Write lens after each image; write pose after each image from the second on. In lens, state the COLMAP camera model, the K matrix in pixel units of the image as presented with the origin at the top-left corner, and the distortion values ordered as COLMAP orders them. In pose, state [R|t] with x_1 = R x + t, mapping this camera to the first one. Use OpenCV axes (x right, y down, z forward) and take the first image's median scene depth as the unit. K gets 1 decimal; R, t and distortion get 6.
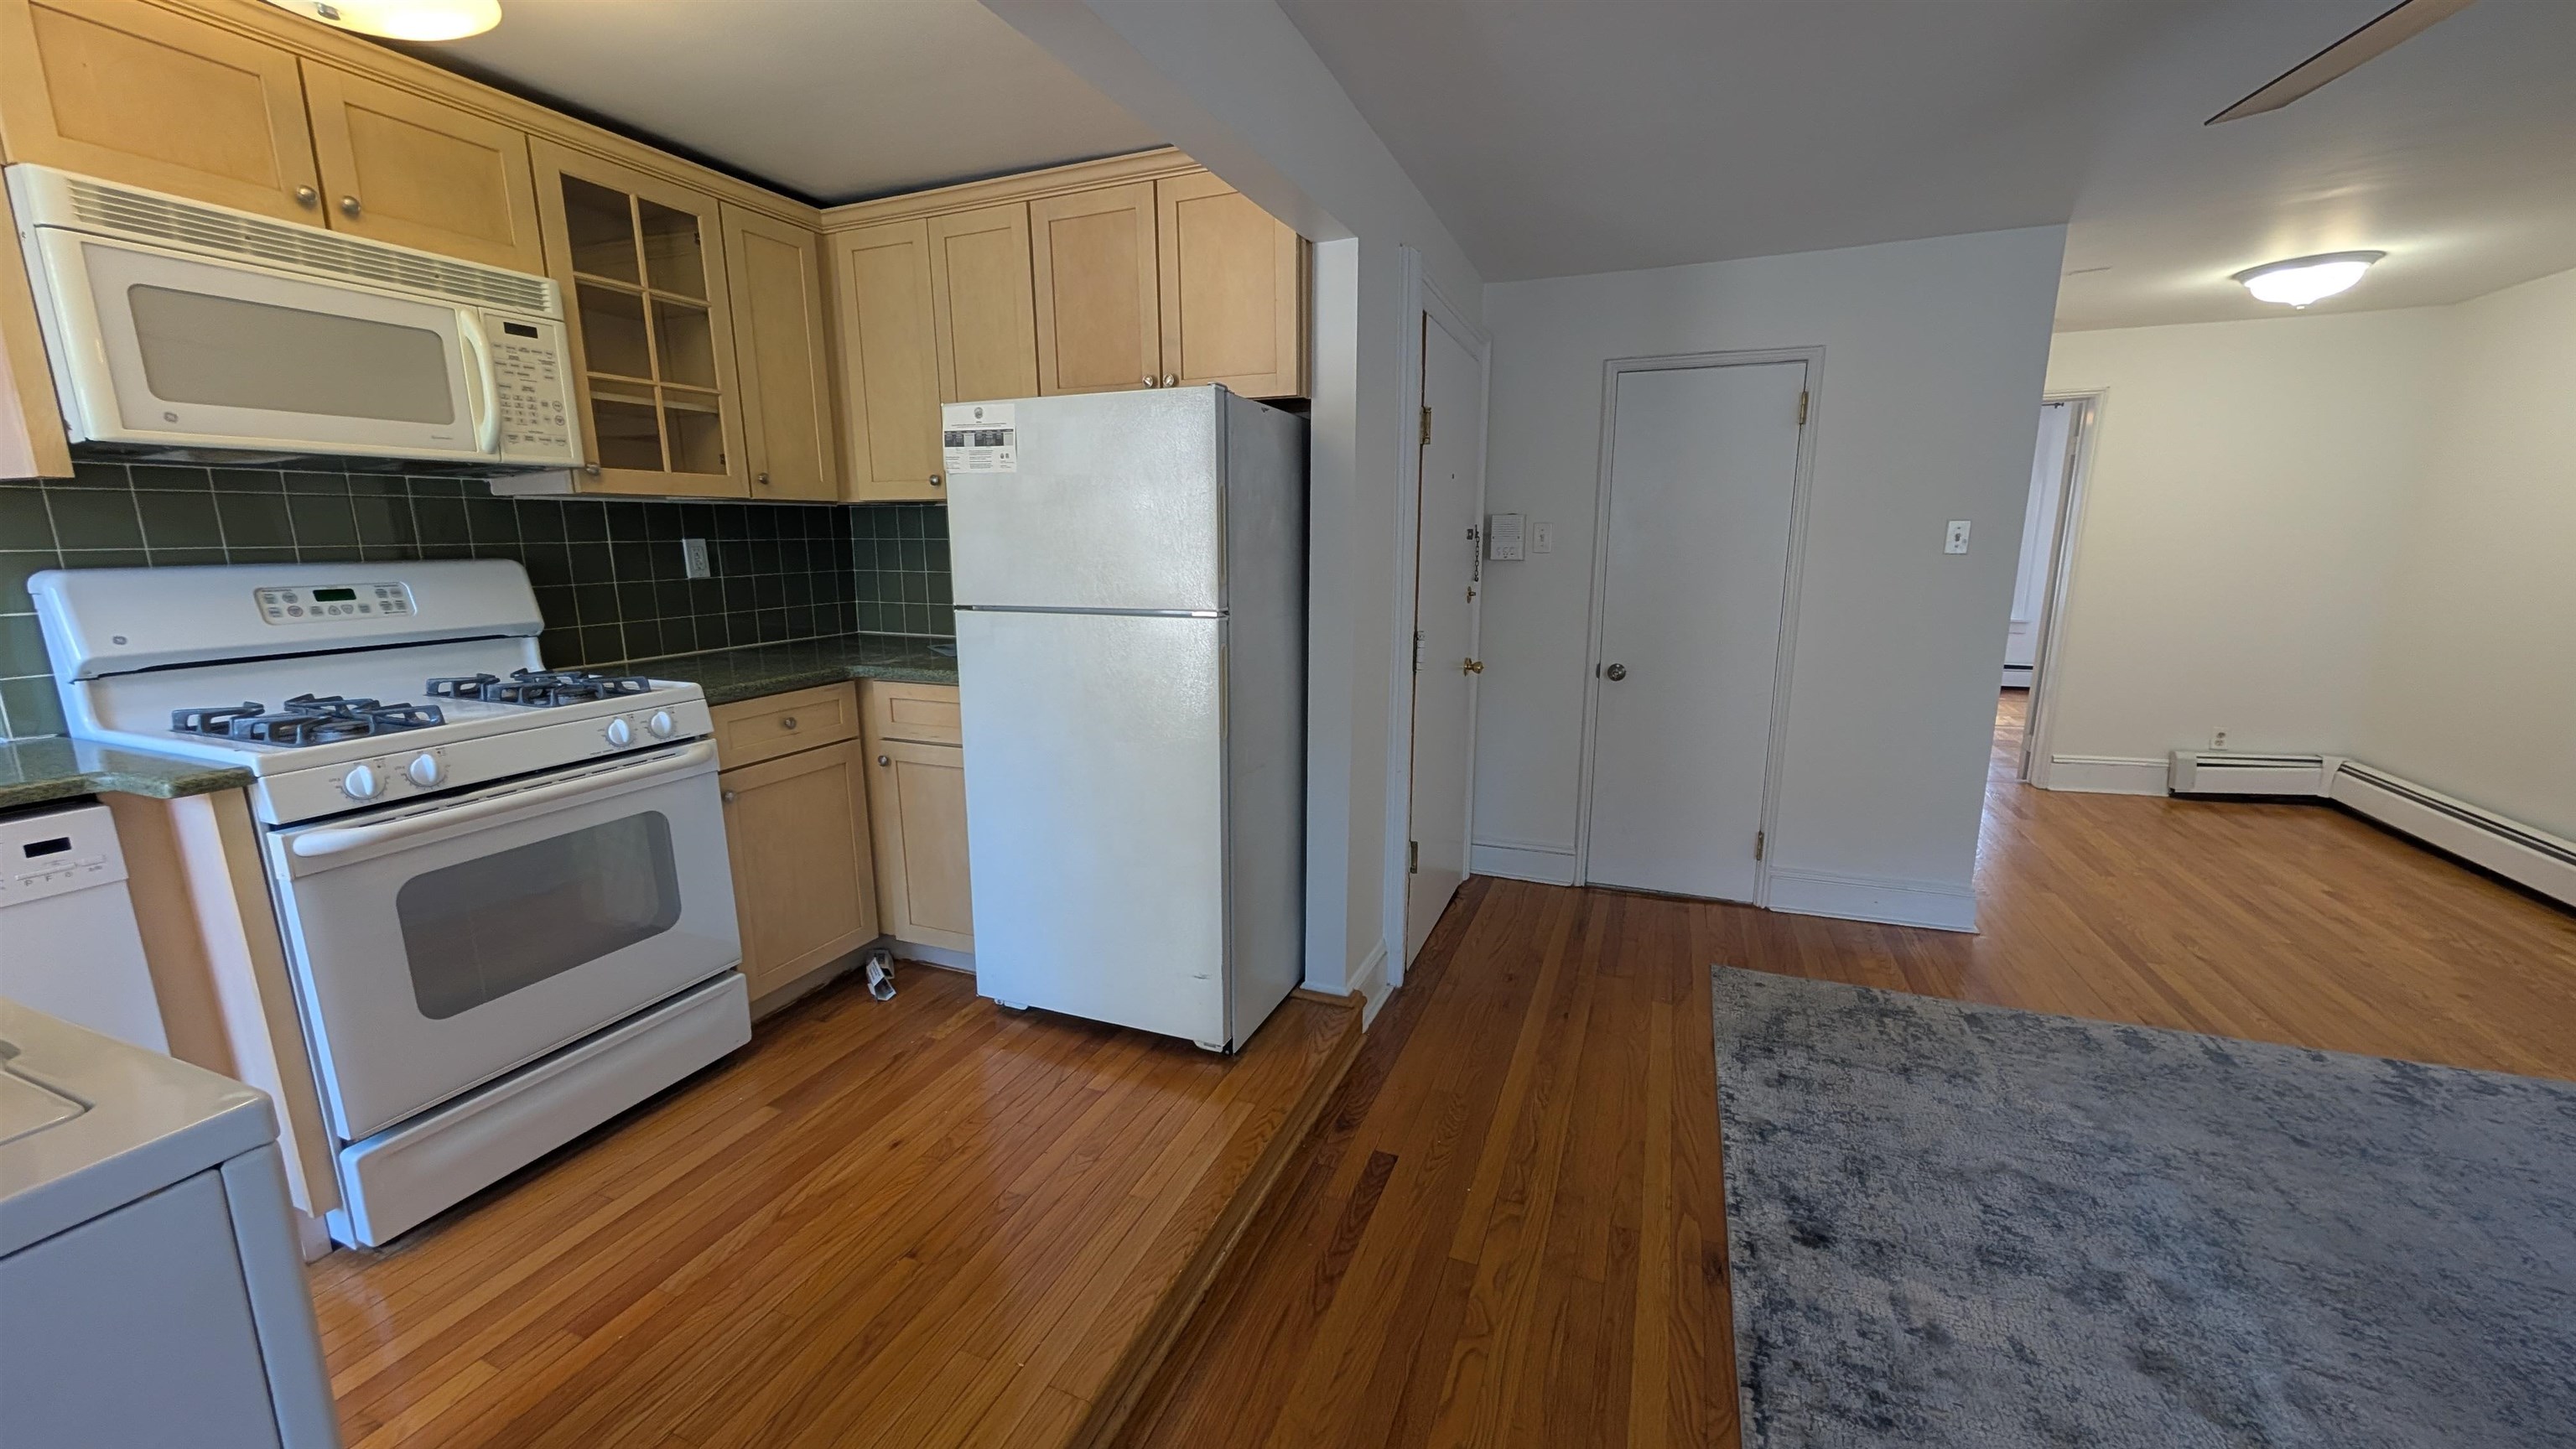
lens RADIAL K [[969.0, 0, 1285.5], [0, 969.0, 724.9], [0, 0, 1]] dist [-0.000831, 0.000372]
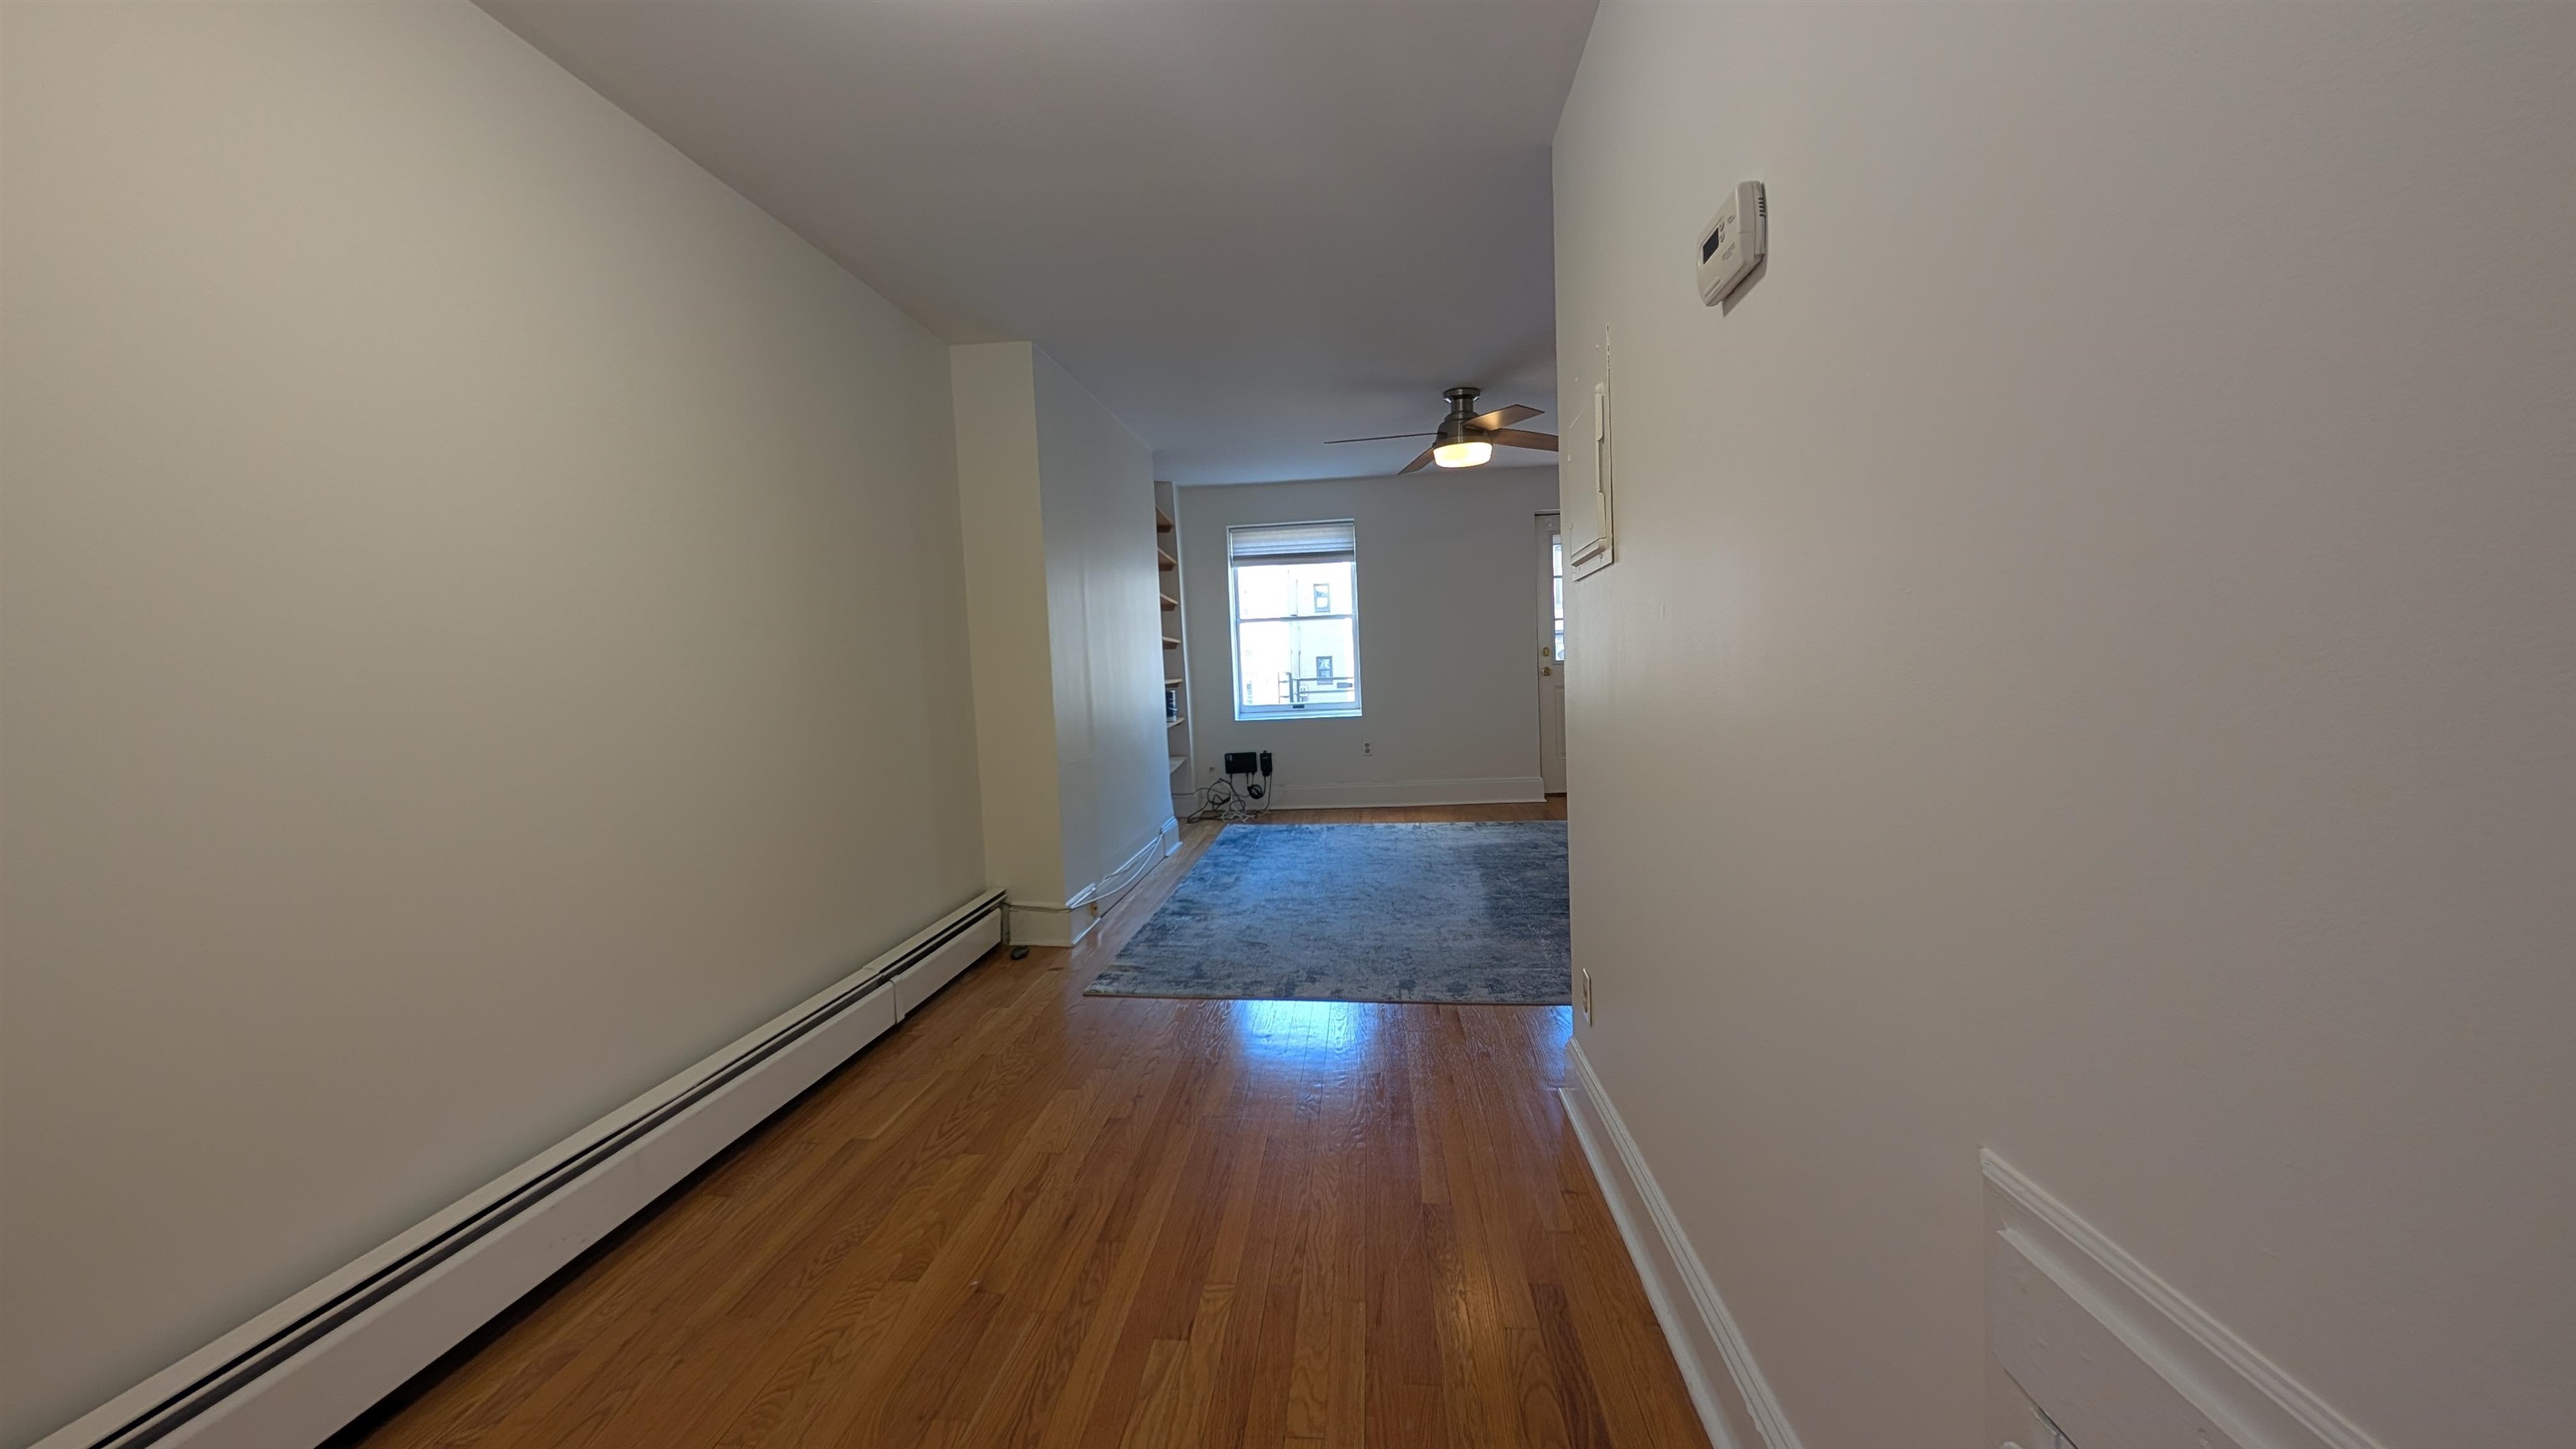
lens RADIAL K [[967.7, 0, 1287.7], [0, 967.7, 726.8], [0, 0, 1]] dist [0.000710, -0.000128]
pose [[-0.956293, 0.061786, -0.285806, 1.676987], [-0.013797, 0.966798, 0.255168, -0.351770], [0.292083, 0.247959, -0.923690, 2.352679]]
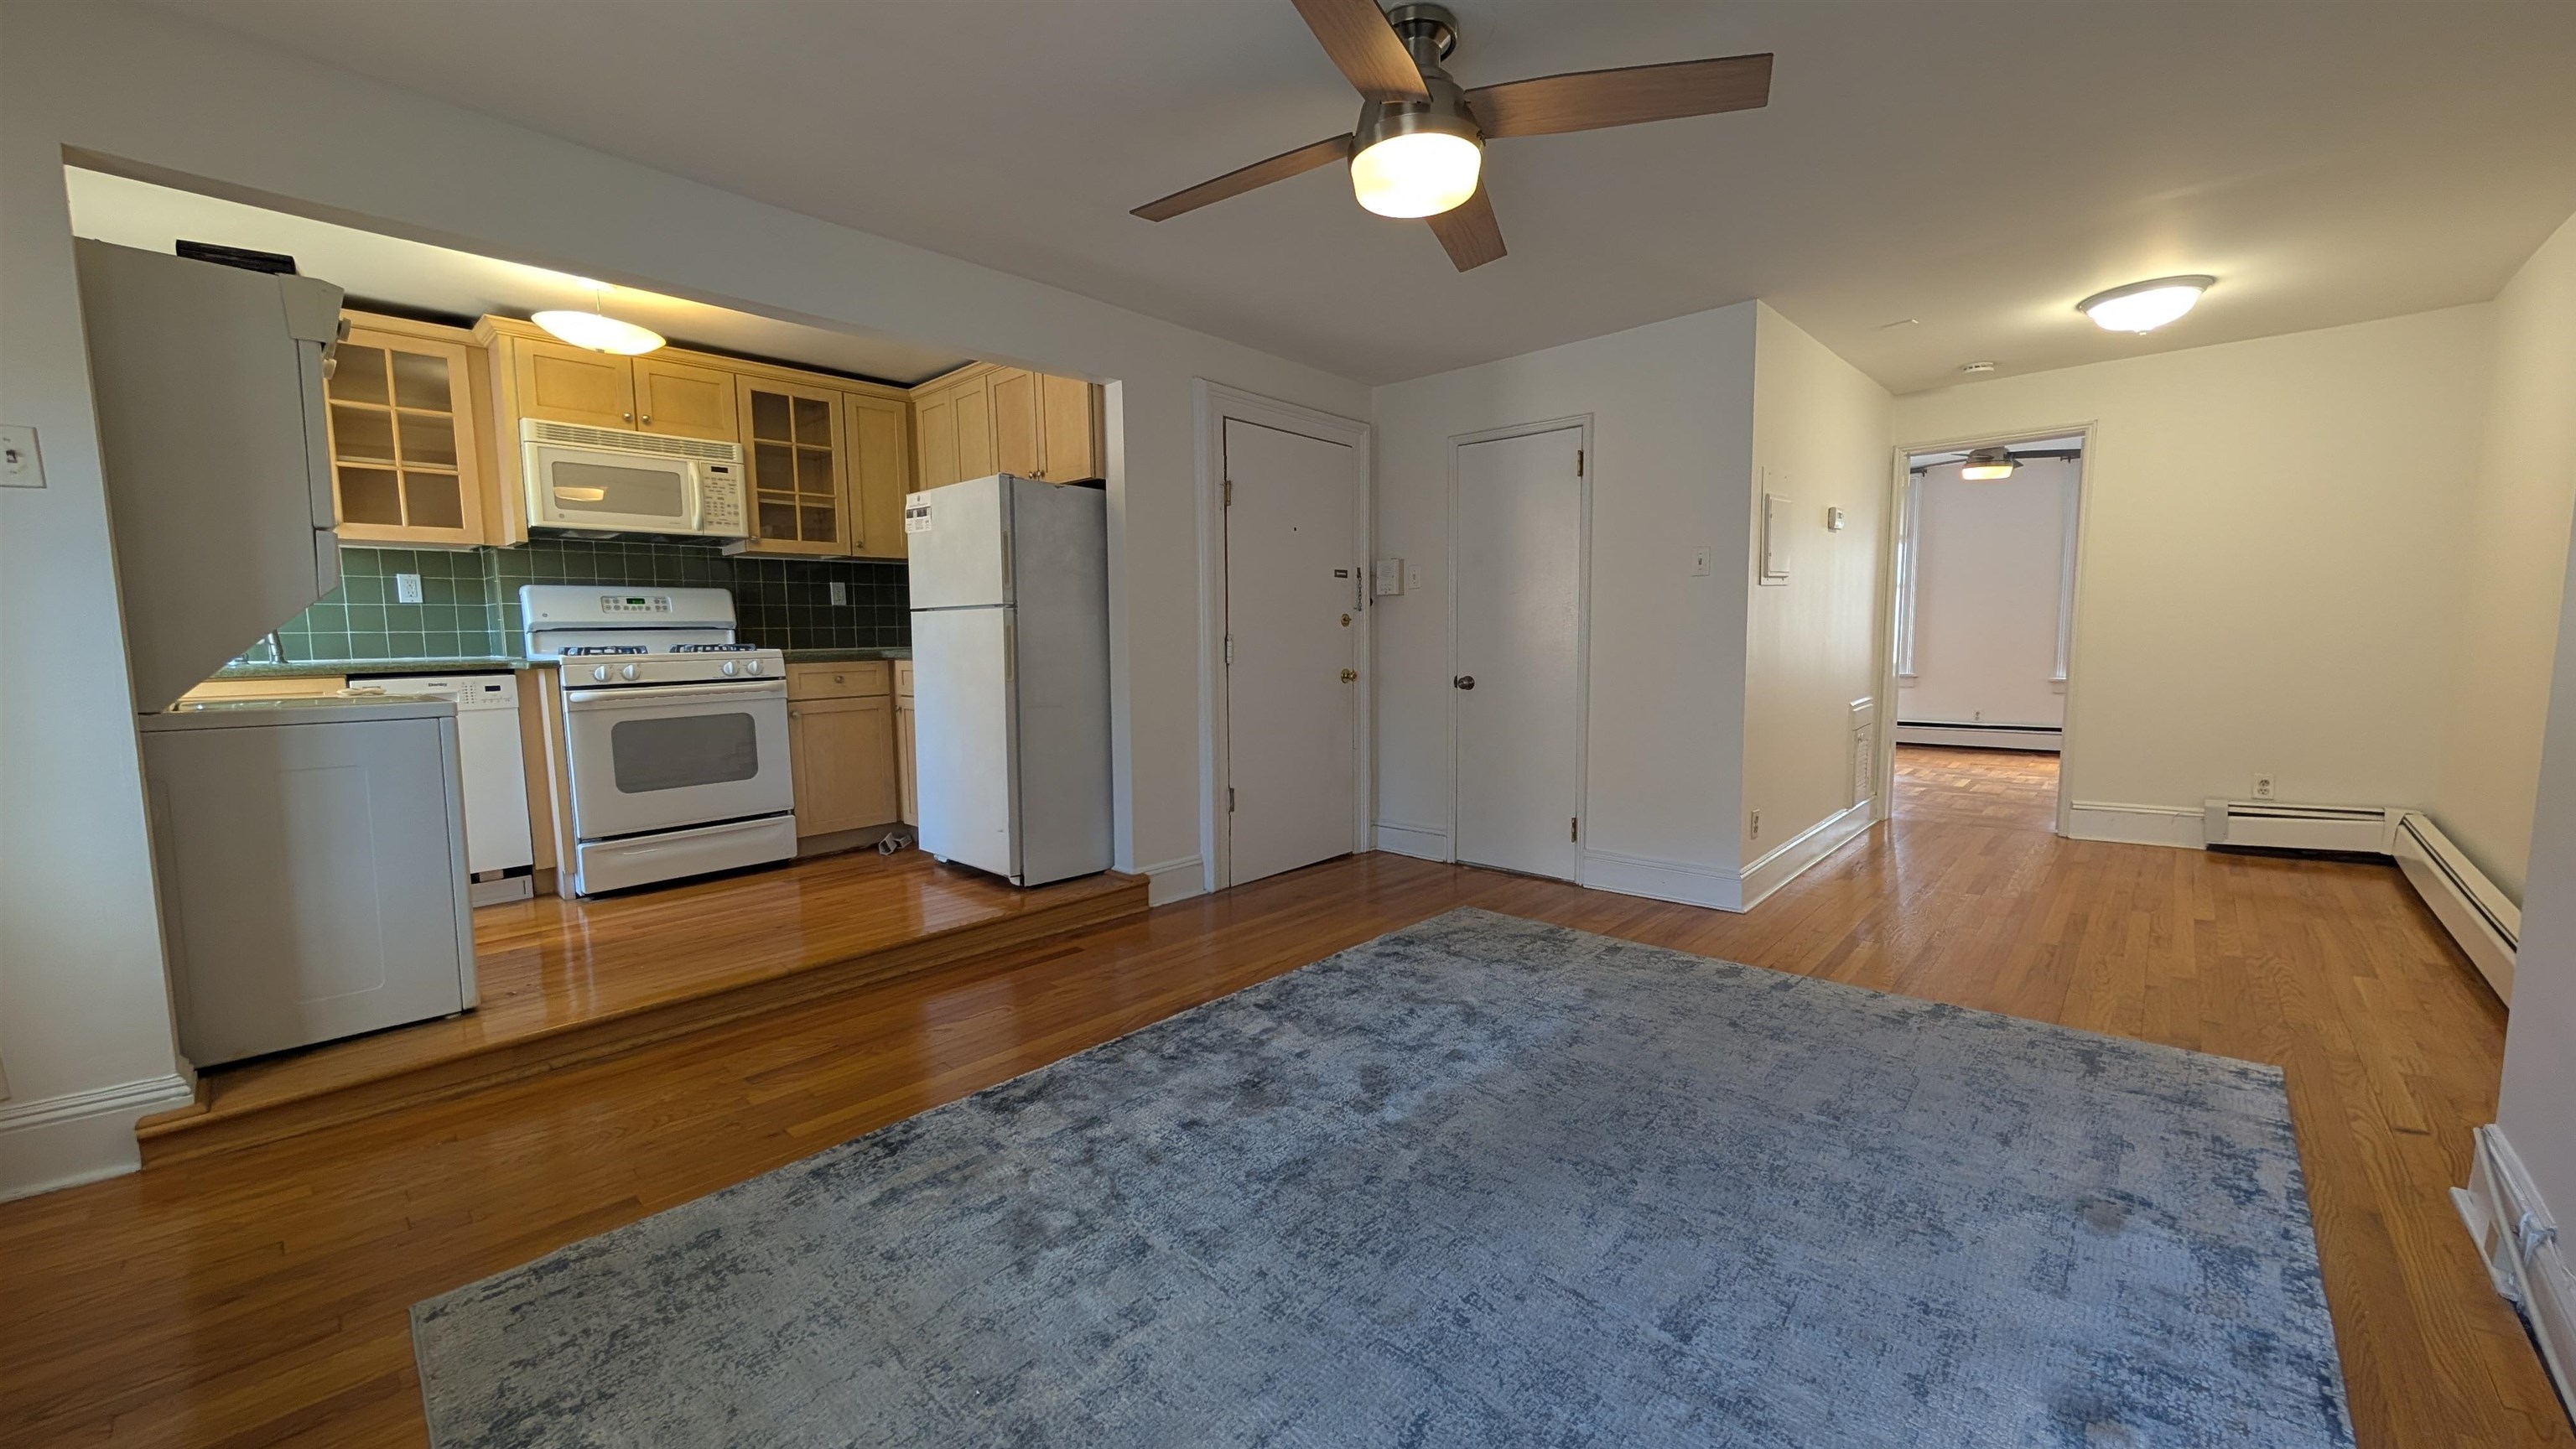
lens RADIAL K [[969.0, 0, 1285.5], [0, 969.0, 724.9], [0, 0, 1]] dist [-0.000831, 0.000372]
pose [[0.934494, 0.028038, -0.354872, 0.934854], [-0.061724, 0.994556, -0.083960, 0.192300], [0.350586, 0.100364, 0.931137, -0.361142]]
